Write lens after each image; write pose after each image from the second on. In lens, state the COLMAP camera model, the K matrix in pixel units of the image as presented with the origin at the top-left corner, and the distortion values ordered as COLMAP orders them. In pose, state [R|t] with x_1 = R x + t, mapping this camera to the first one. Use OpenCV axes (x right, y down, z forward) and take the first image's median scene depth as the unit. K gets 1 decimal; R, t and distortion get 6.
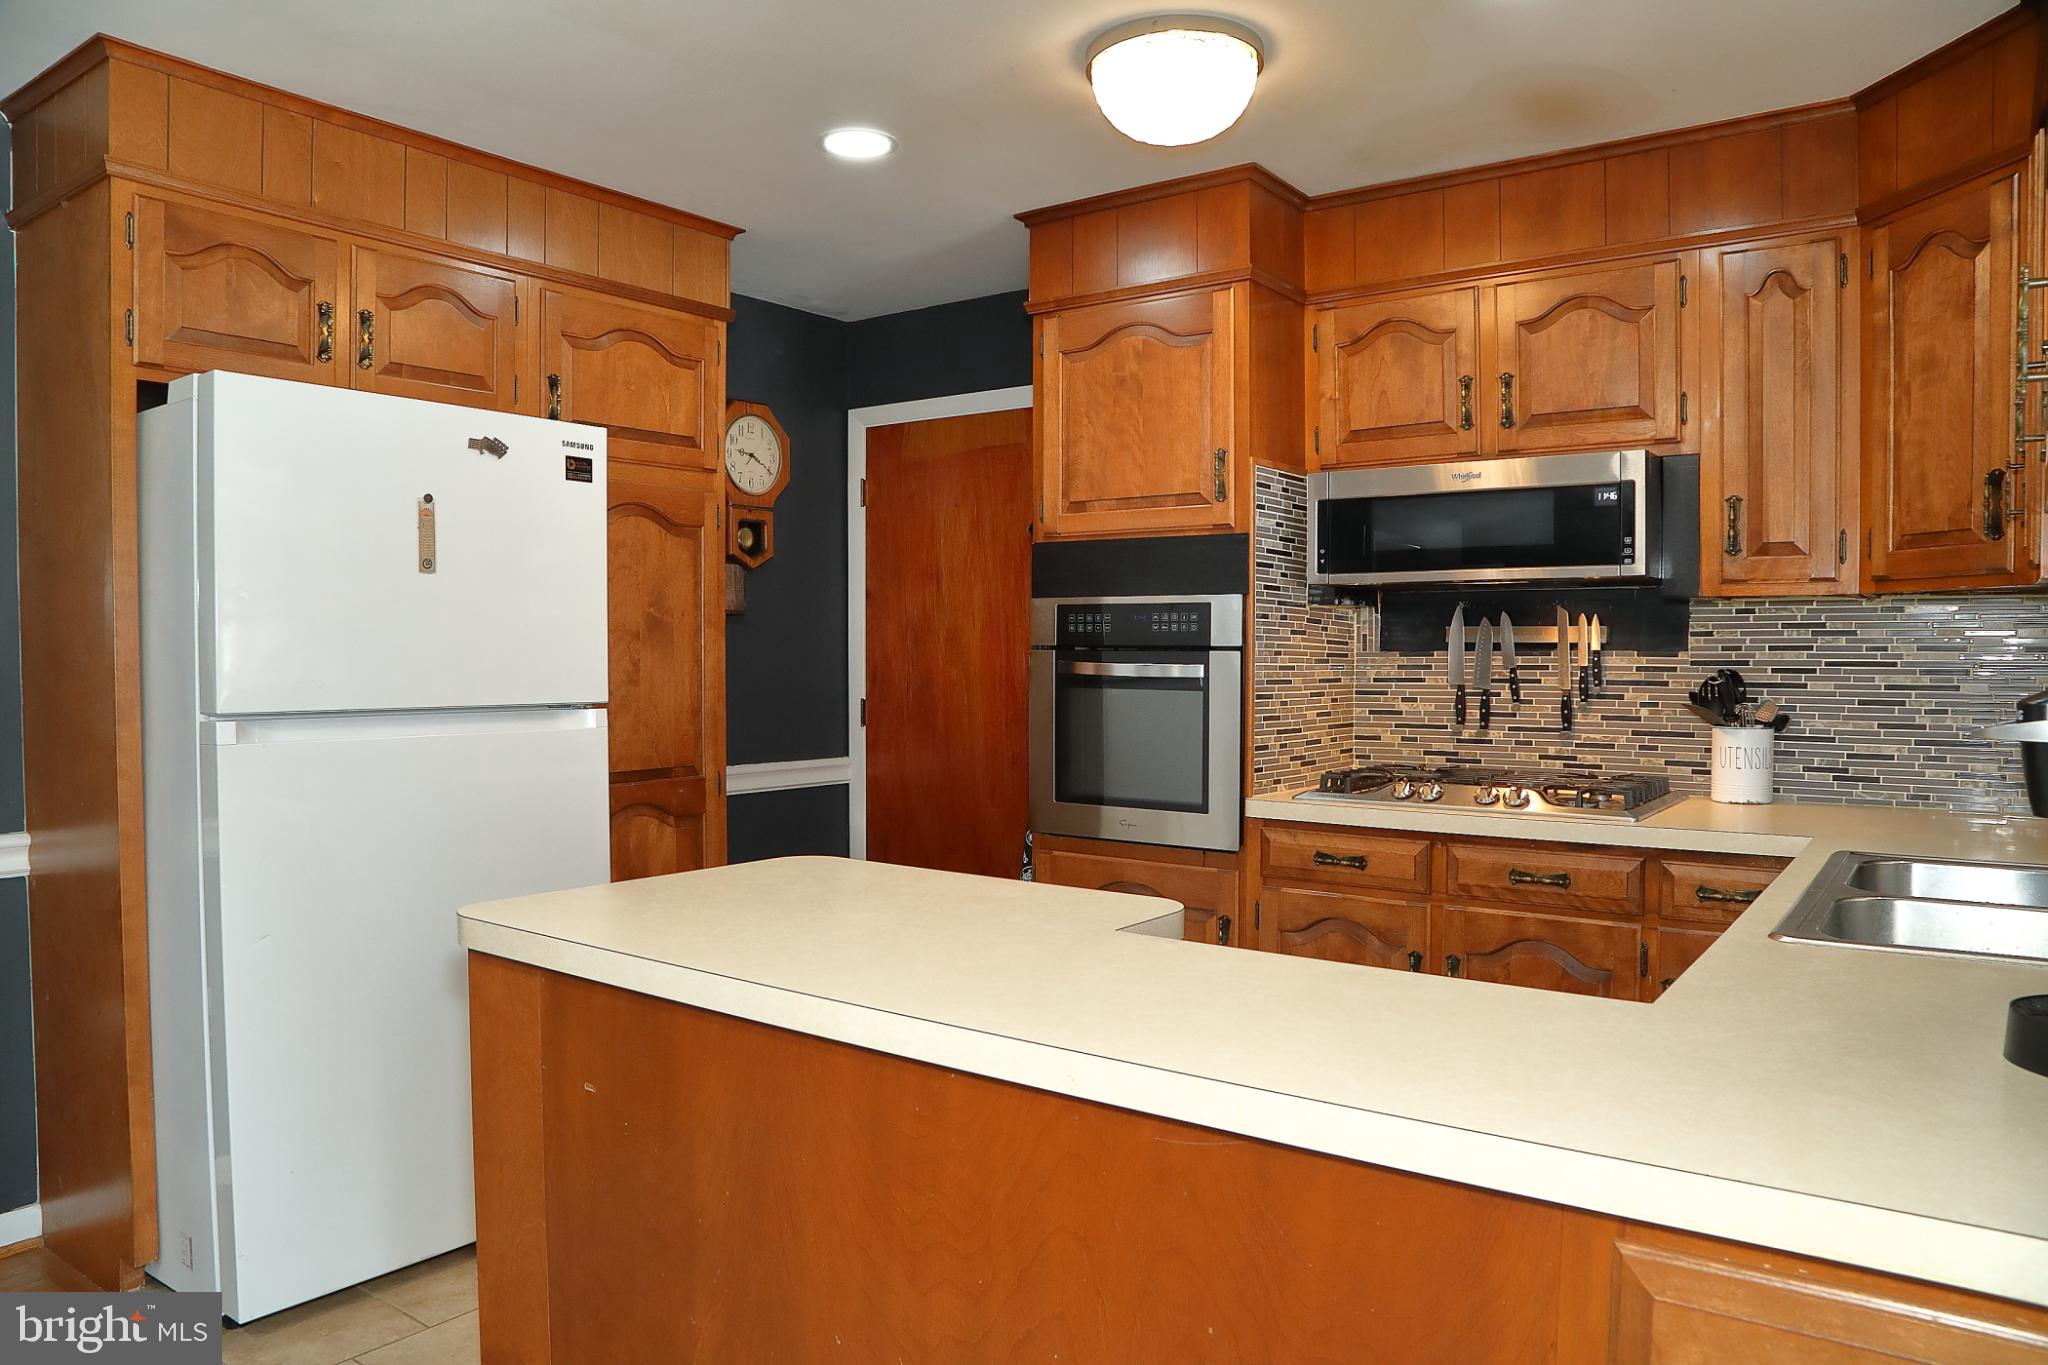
lens RADIAL K [[1428.5, 0, 1014.9], [0, 1428.5, 707.2], [0, 0, 1]] dist [-0.125914, 0.068517]
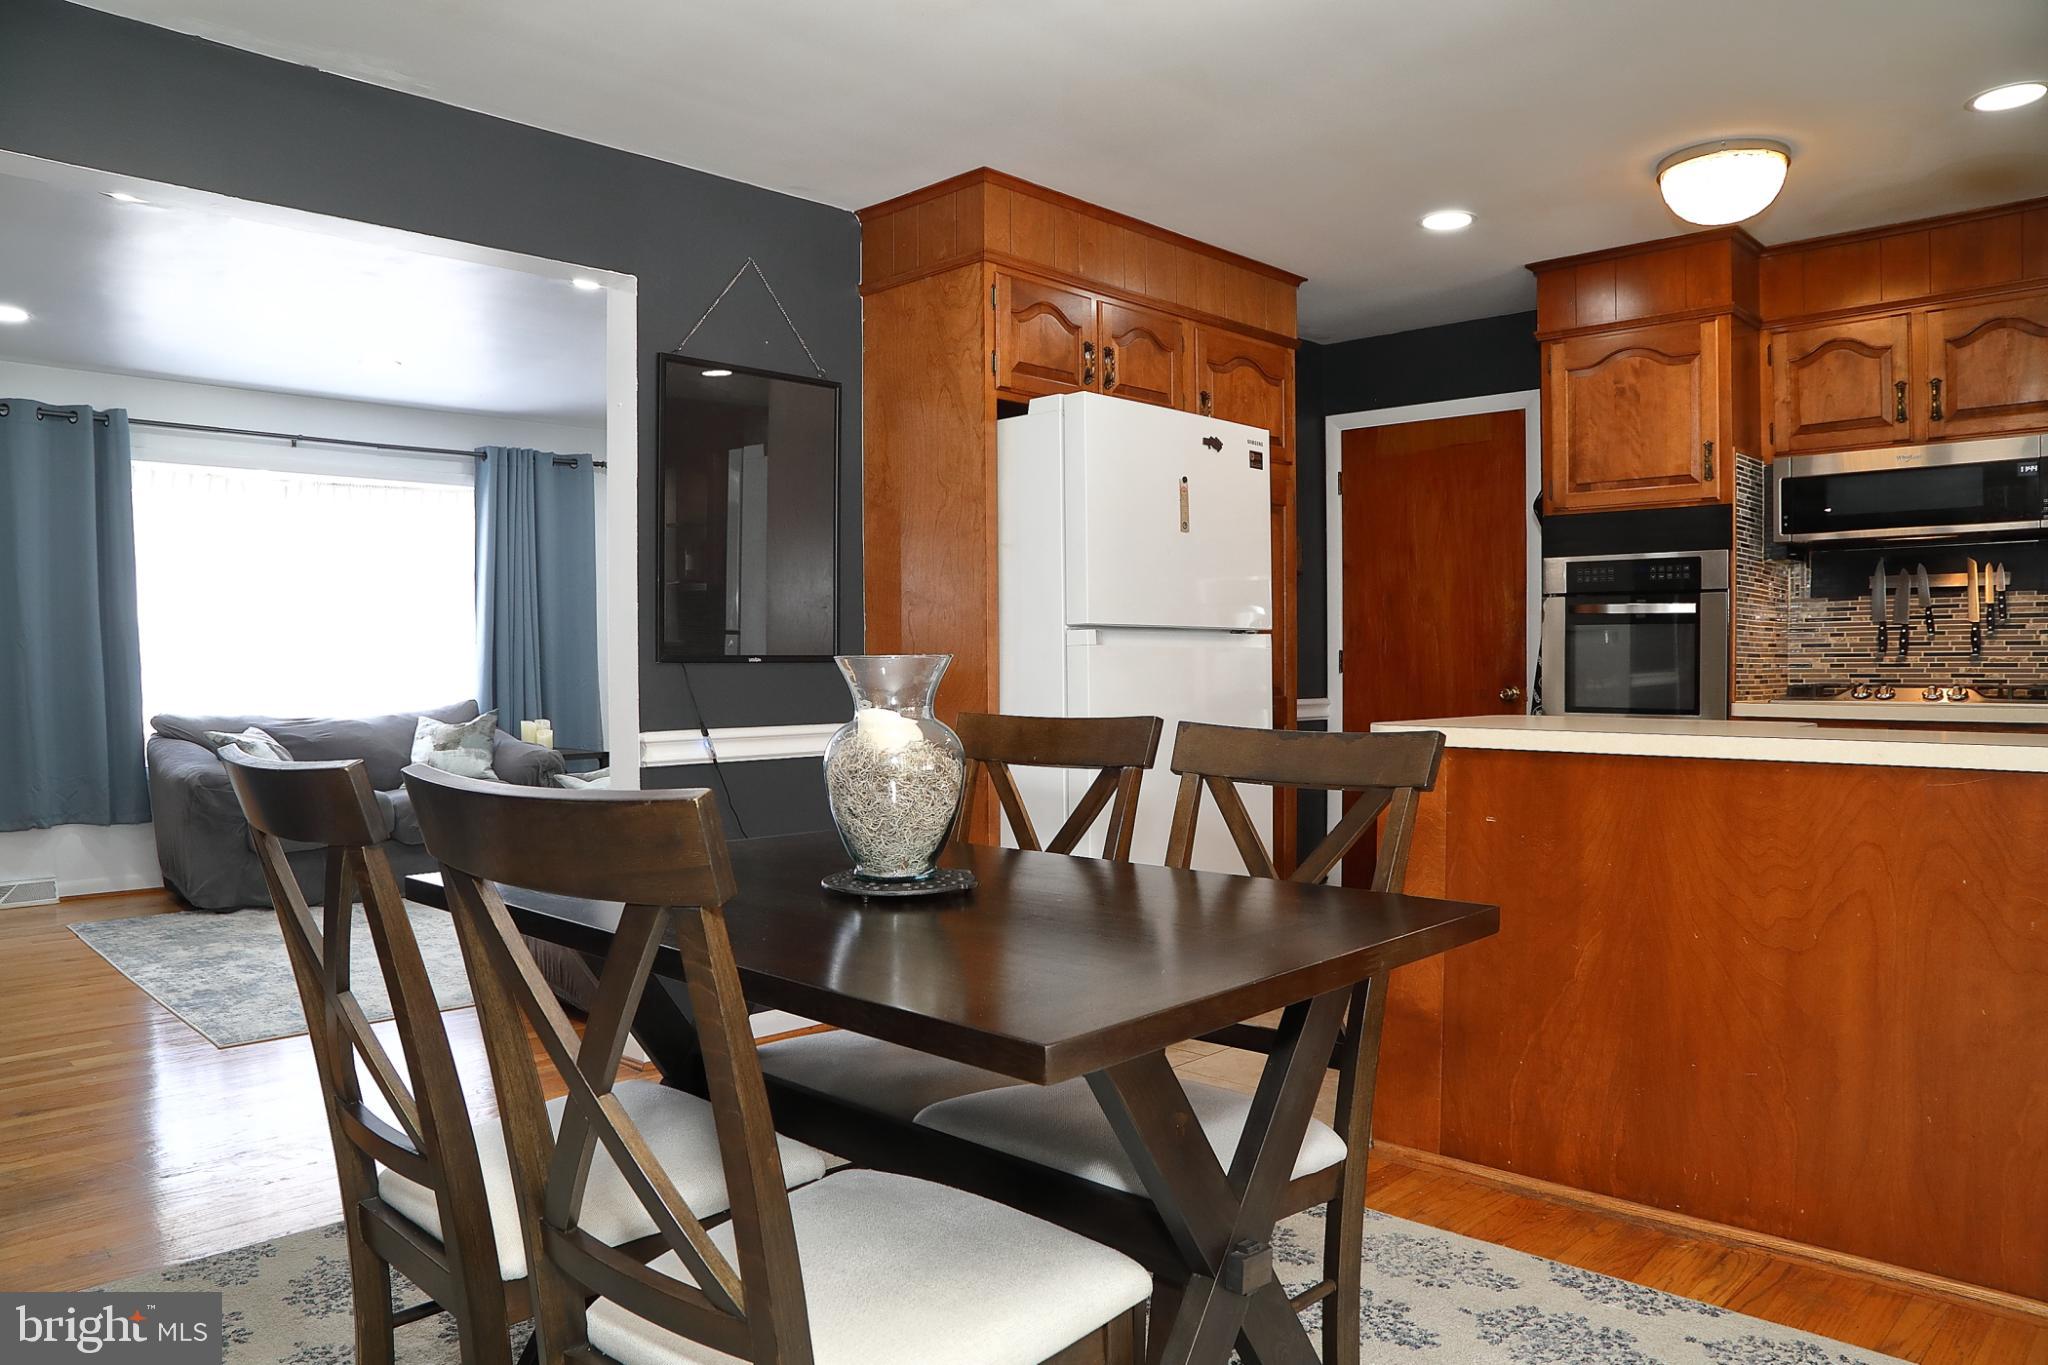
lens RADIAL K [[1428.5, 0, 1014.9], [0, 1428.5, 707.2], [0, 0, 1]] dist [-0.125914, 0.068517]
pose [[0.990310, -0.002123, -0.138861, -0.310227], [0.001379, 0.999984, -0.005455, 0.071849], [0.138870, 0.005211, 0.990297, -0.365596]]
